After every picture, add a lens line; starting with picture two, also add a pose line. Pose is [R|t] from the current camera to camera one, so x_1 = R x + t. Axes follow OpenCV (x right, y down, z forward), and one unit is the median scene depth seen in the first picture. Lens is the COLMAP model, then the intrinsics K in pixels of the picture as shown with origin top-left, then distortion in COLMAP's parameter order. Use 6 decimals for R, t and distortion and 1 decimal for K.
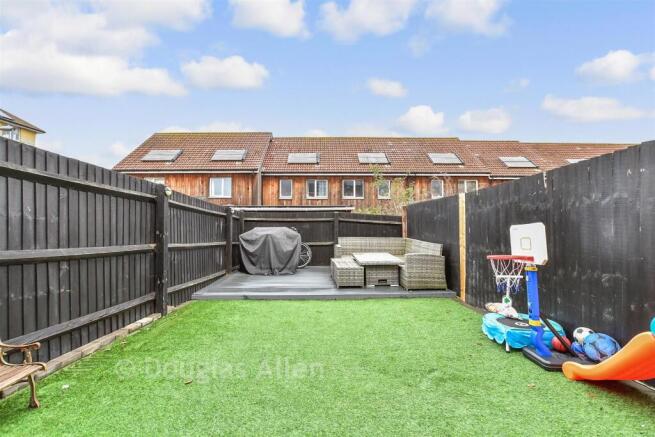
lens RADIAL K [[273.2, 0, 331.9], [0, 273.2, 219.2], [0, 0, 1]] dist [-0.000516, 0.000062]
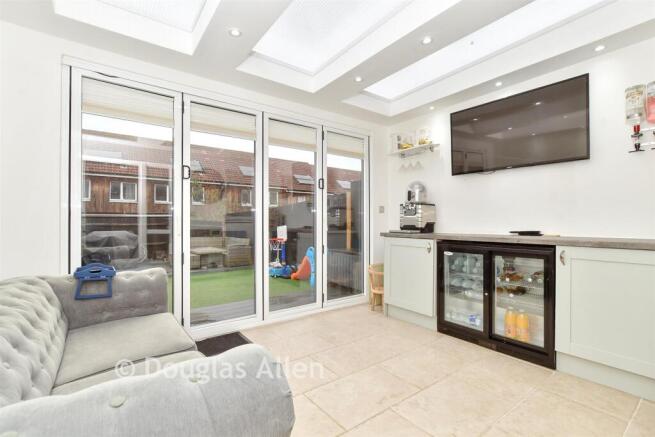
lens RADIAL K [[273.2, 0, 331.9], [0, 273.2, 219.2], [0, 0, 1]] dist [-0.000516, 0.000062]
pose [[0.782014, 0.009164, 0.623193, -0.220084], [0.000727, 0.999878, -0.015615, -0.001917], [-0.623260, 0.012664, 0.781912, -0.554628]]
